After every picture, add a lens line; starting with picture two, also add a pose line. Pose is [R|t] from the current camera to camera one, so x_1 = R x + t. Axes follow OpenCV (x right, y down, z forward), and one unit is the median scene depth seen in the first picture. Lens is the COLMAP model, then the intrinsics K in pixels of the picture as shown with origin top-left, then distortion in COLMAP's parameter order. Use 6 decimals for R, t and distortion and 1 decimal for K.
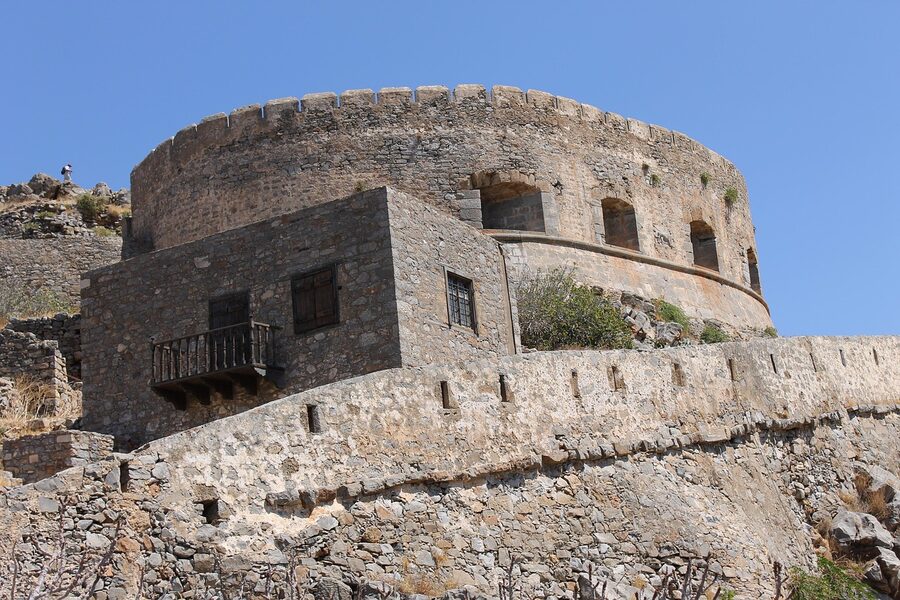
lens RADIAL K [[1713.2, 0, 450.8], [0, 1713.2, 300.8], [0, 0, 1]] dist [0.058392, 0.000000]
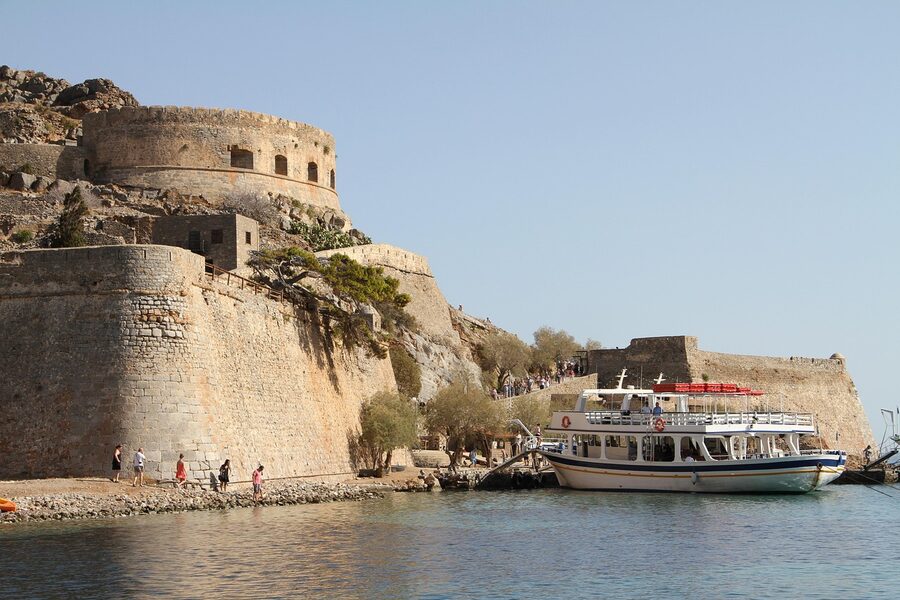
lens RADIAL K [[1713.2, 0, 450.1], [0, 1713.2, 300.0], [0, 0, 1]] dist [0.058392, 0.000000]
pose [[0.970160, 0.088775, 0.225631, -0.232161], [-0.125237, 0.980291, 0.152793, -0.287216], [-0.207620, -0.176491, 0.962156, -1.670245]]
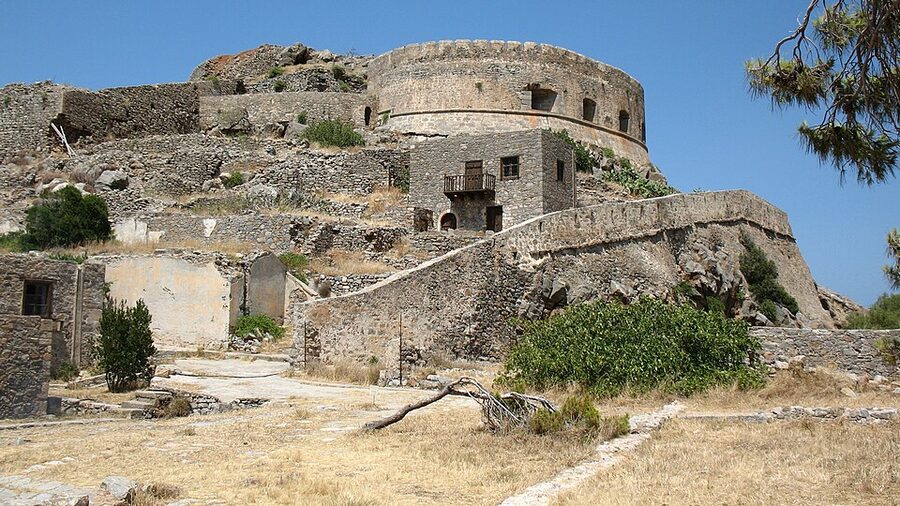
lens RADIAL K [[923.1, 0, 447.4], [0, 923.1, 253.9], [0, 0, 1]] dist [-0.131380, 0.000000]
pose [[0.995610, 0.092989, 0.010653, -0.084674], [-0.093446, 0.981095, 0.169471, -0.049018], [0.005307, -0.169723, 0.985478, -0.216304]]
